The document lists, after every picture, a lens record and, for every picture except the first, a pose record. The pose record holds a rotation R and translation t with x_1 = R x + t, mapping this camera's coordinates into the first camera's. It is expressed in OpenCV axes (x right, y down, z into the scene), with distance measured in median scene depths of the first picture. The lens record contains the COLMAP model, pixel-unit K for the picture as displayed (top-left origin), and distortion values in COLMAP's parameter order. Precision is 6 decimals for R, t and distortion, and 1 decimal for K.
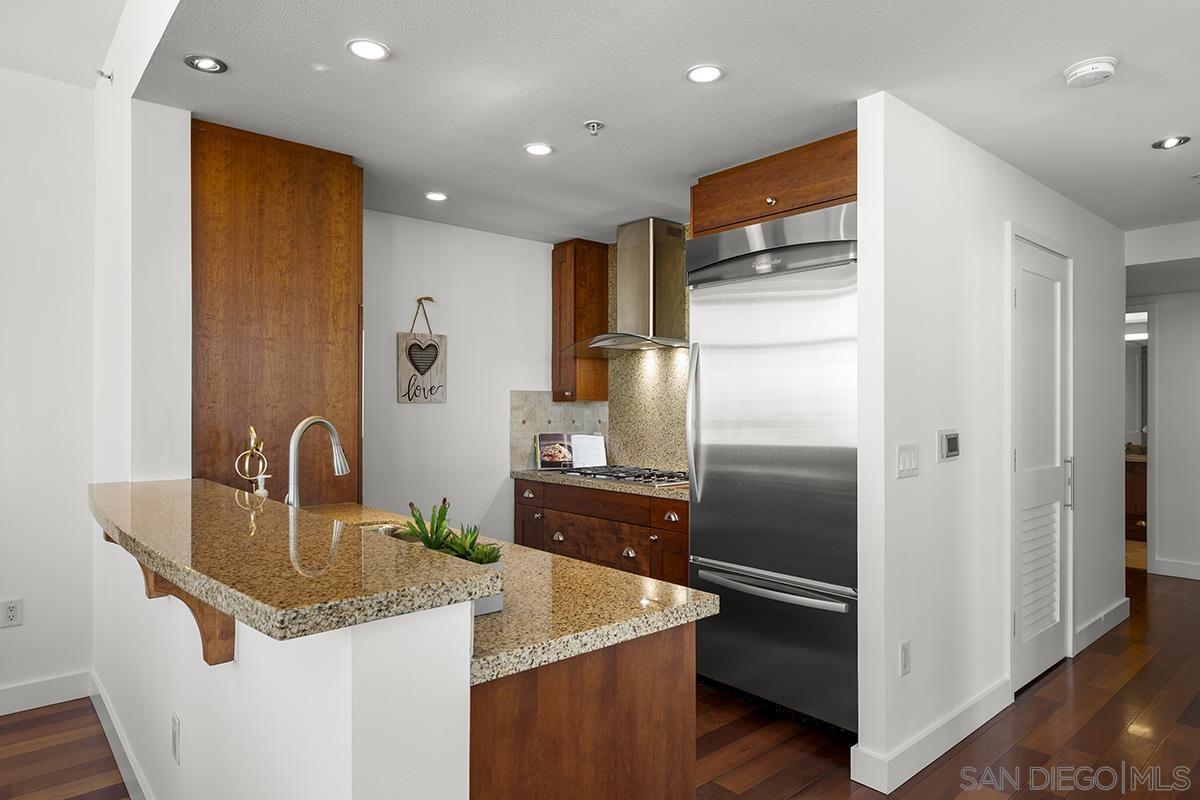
lens RADIAL K [[710.6, 0, 600.0], [0, 710.6, 402.5], [0, 0, 1]] dist [0.000365, 0.000003]
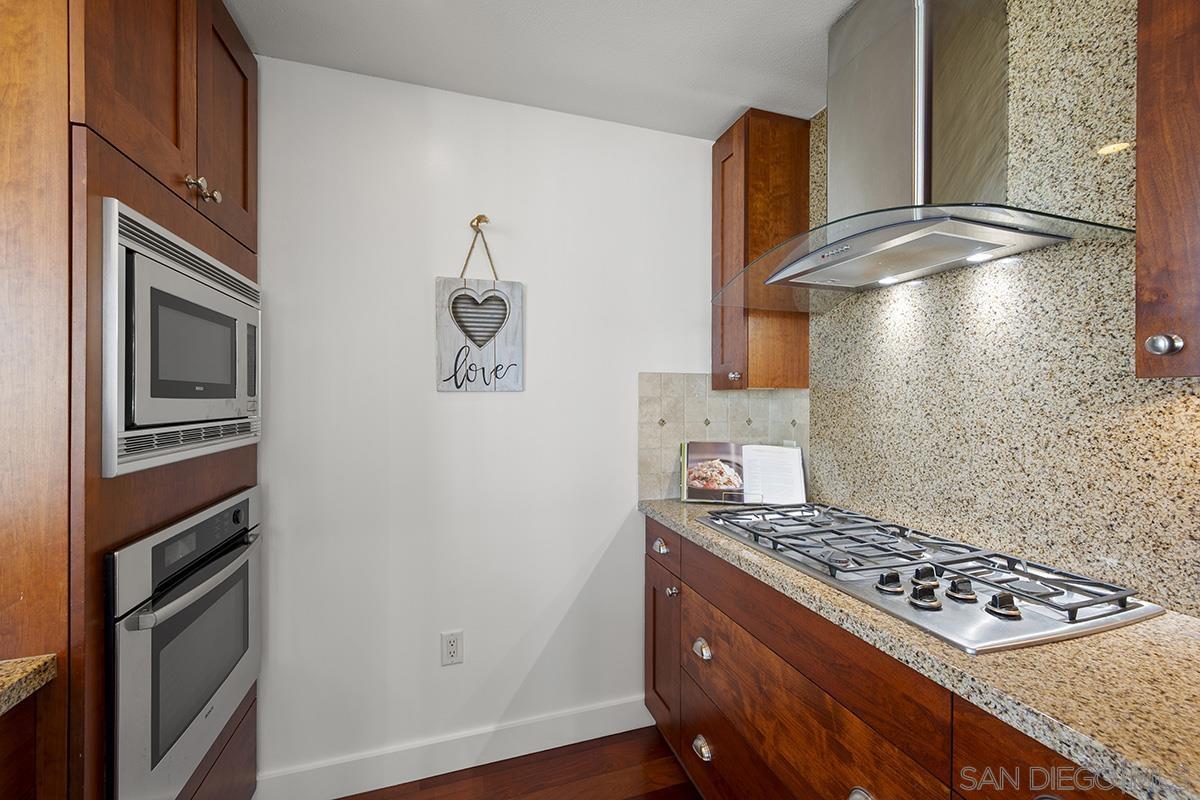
lens RADIAL K [[480.5, 0, 597.5], [0, 480.5, 398.6], [0, 0, 1]] dist [0.000376, -0.000251]
pose [[0.917273, 0.001219, -0.398257, 0.009797], [0.001114, 0.999984, 0.005627, 0.003913], [0.398257, -0.005606, 0.917257, 0.589491]]
